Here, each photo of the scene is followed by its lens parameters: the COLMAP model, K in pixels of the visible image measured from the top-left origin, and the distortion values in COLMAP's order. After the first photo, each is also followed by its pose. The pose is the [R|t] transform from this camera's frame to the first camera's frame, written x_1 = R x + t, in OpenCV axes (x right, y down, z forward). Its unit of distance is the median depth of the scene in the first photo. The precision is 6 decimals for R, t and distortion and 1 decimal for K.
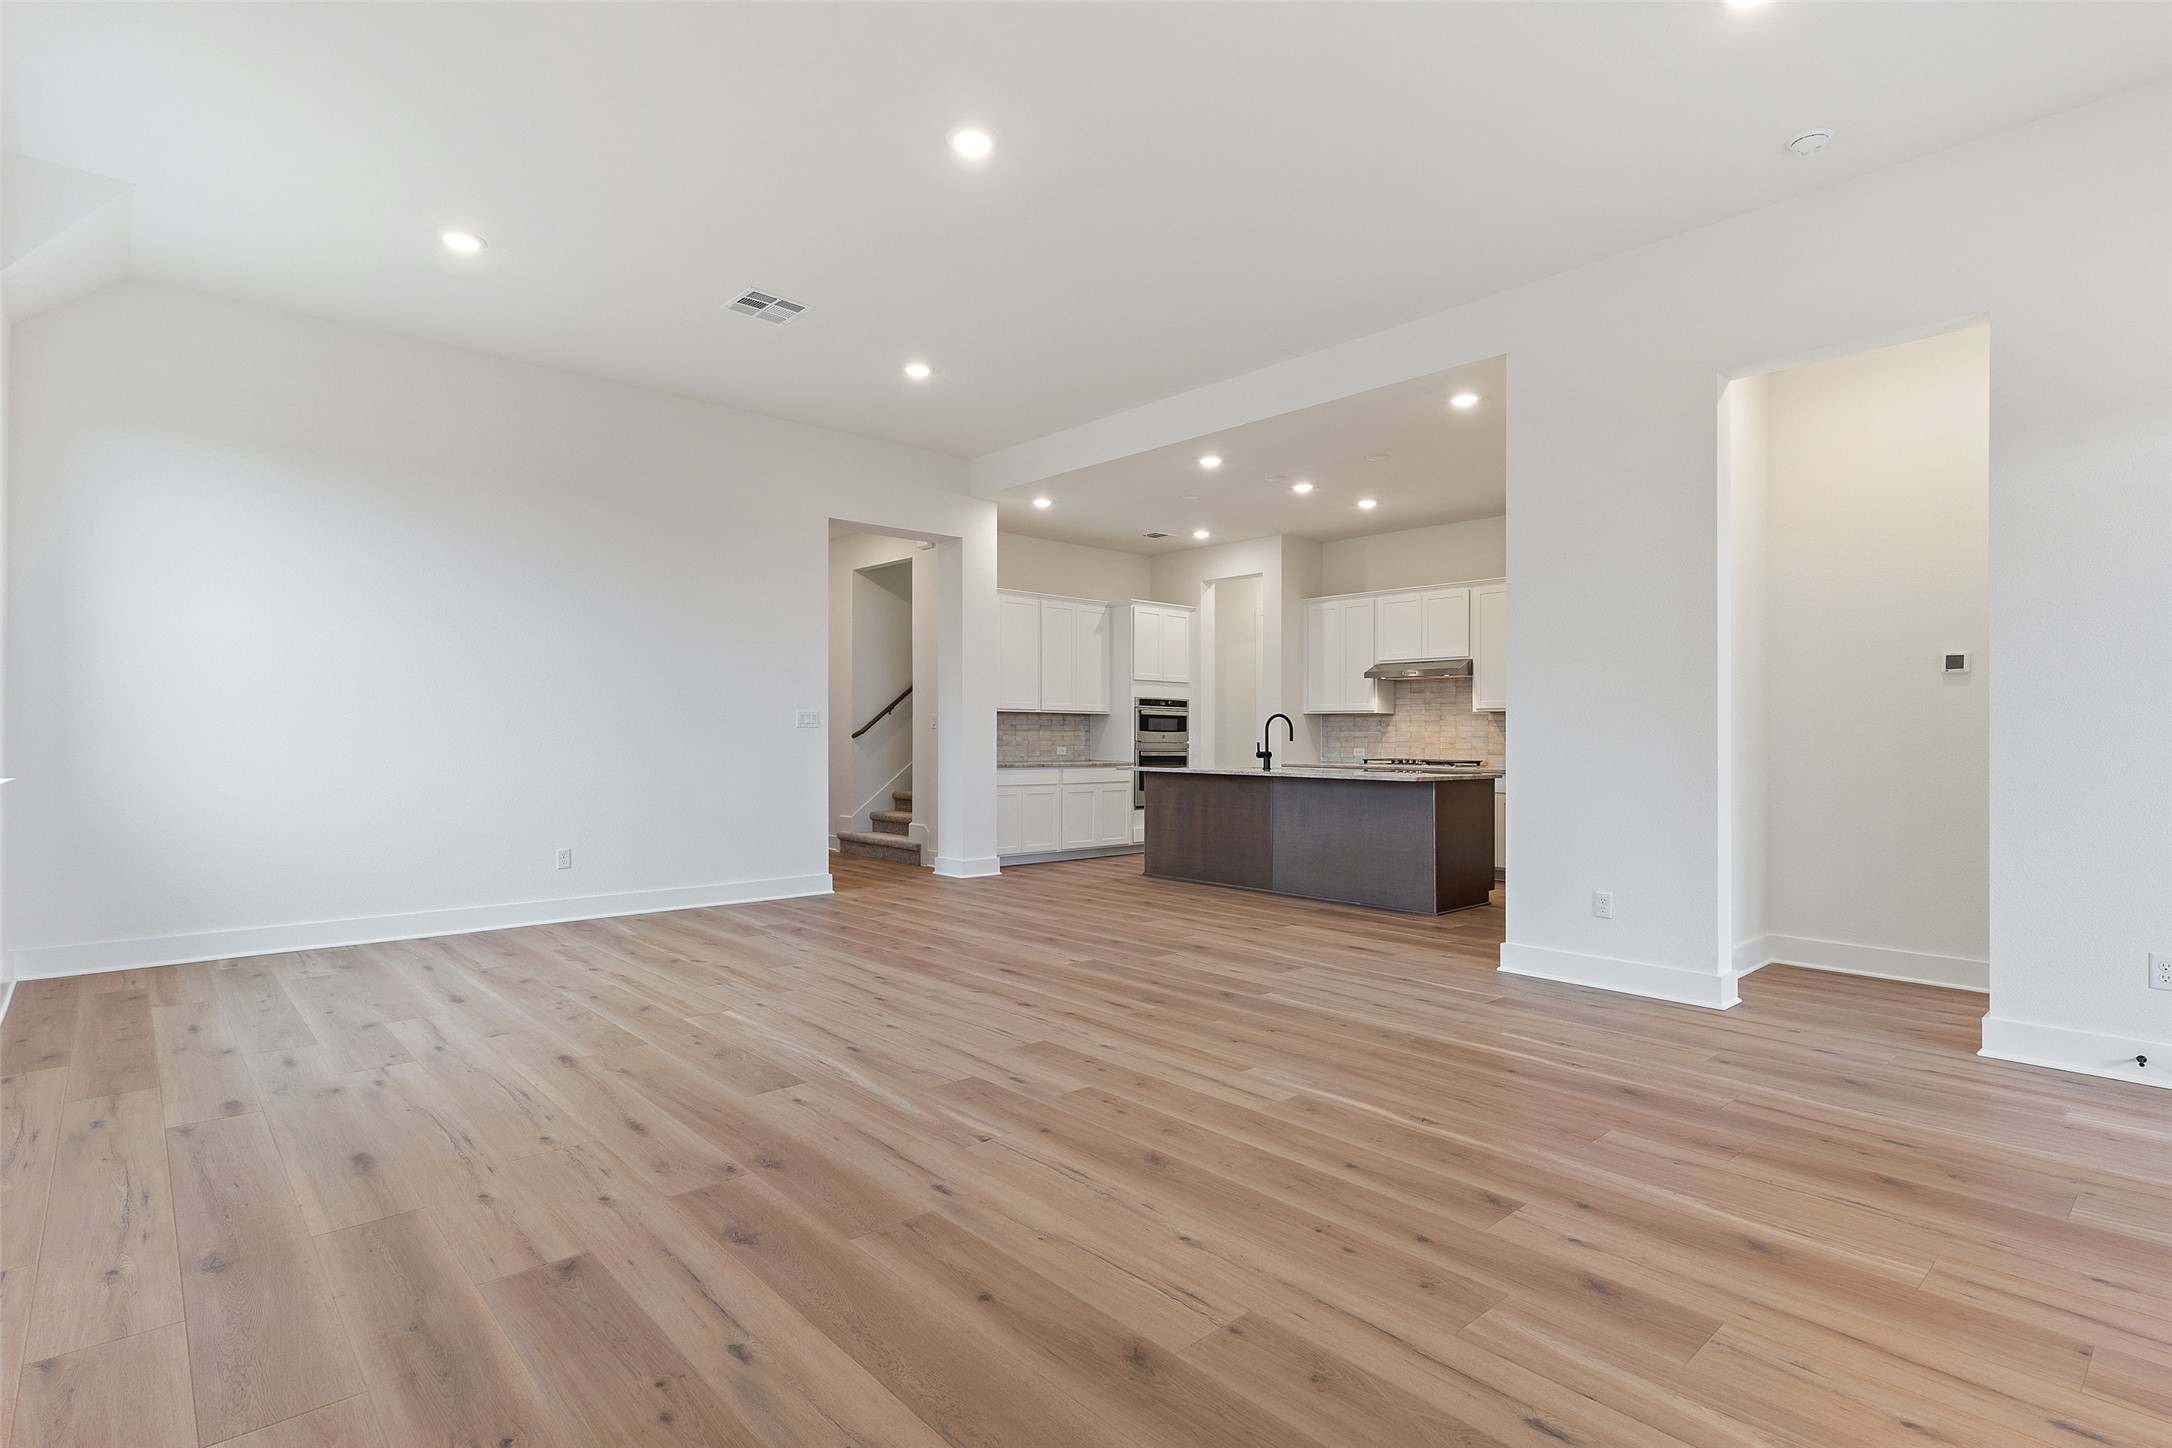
lens RADIAL K [[1045.8, 0, 1083.2], [0, 1045.8, 737.3], [0, 0, 1]] dist [0.001574, -0.000717]
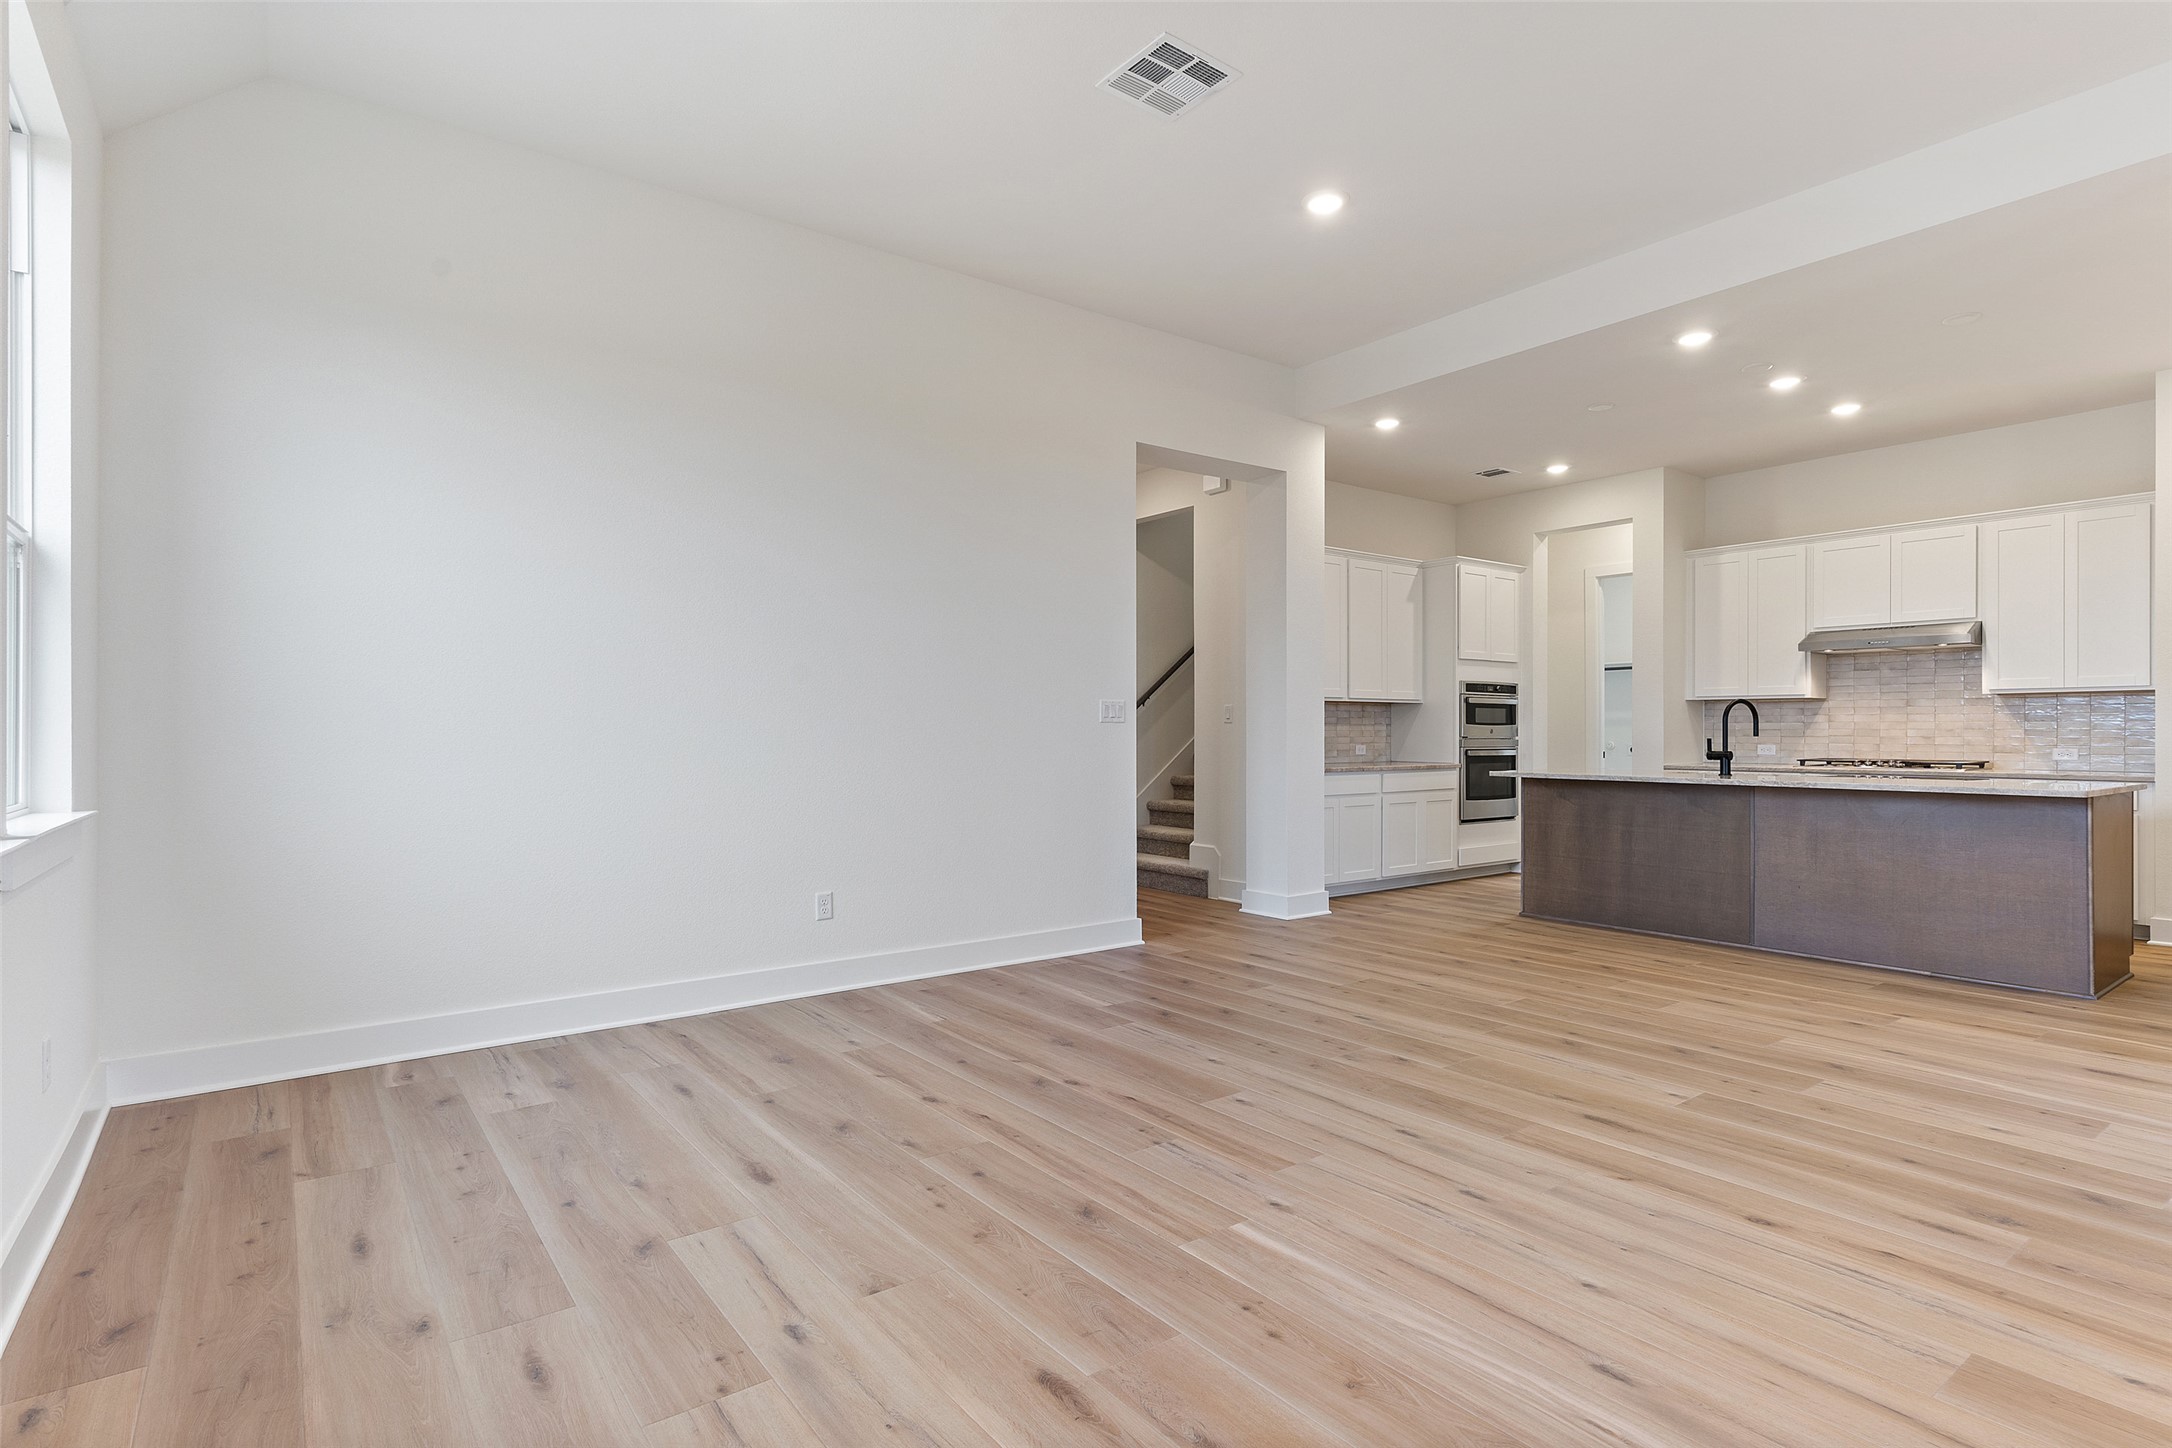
lens RADIAL K [[1066.5, 0, 1086.0], [0, 1066.5, 724.0], [0, 0, 1]] dist [0.000988, 0.000204]
pose [[0.995617, -0.007554, -0.093220, -0.187079], [0.006905, 0.999950, -0.007287, -0.002704], [0.093271, 0.006611, 0.995619, 0.212959]]
